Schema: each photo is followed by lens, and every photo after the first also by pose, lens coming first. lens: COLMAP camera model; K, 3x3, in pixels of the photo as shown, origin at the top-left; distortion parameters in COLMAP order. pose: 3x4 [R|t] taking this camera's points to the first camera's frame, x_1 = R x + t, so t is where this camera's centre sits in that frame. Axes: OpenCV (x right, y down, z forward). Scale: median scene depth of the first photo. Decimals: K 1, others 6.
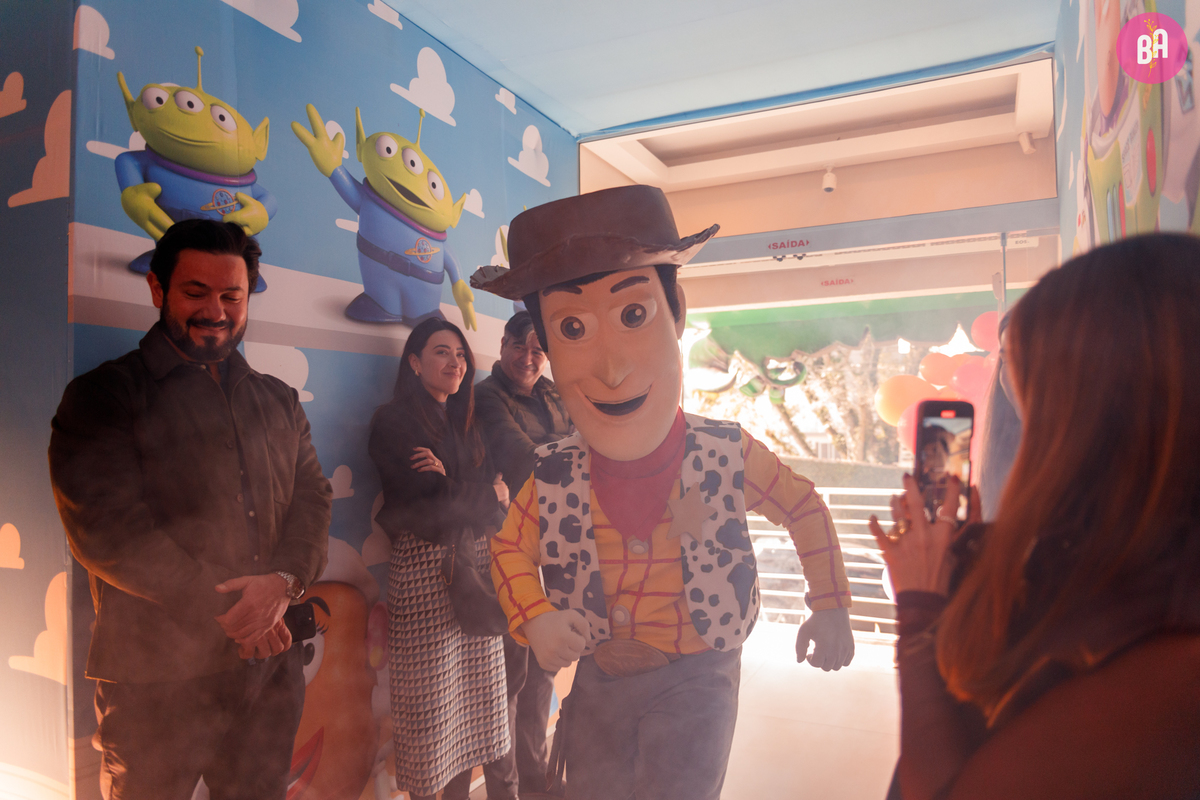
lens RADIAL K [[809.9, 0, 604.5], [0, 809.9, 402.3], [0, 0, 1]] dist [0.000188, 0.000357]
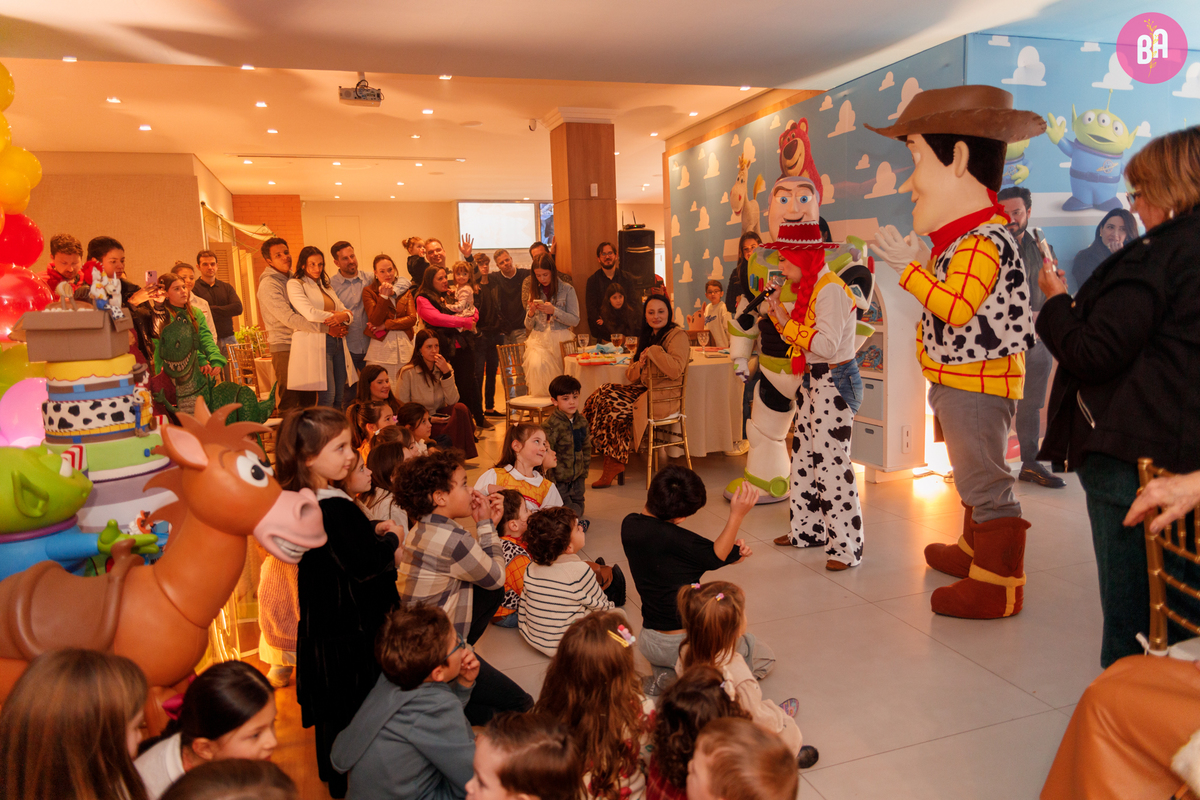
lens RADIAL K [[809.9, 0, 604.5], [0, 809.9, 402.3], [0, 0, 1]] dist [0.000188, 0.000357]
pose [[0.703256, 0.086913, -0.705604, 0.360745], [0.057142, 0.982378, 0.177956, -0.052552], [0.708636, -0.165468, 0.685897, -1.325879]]
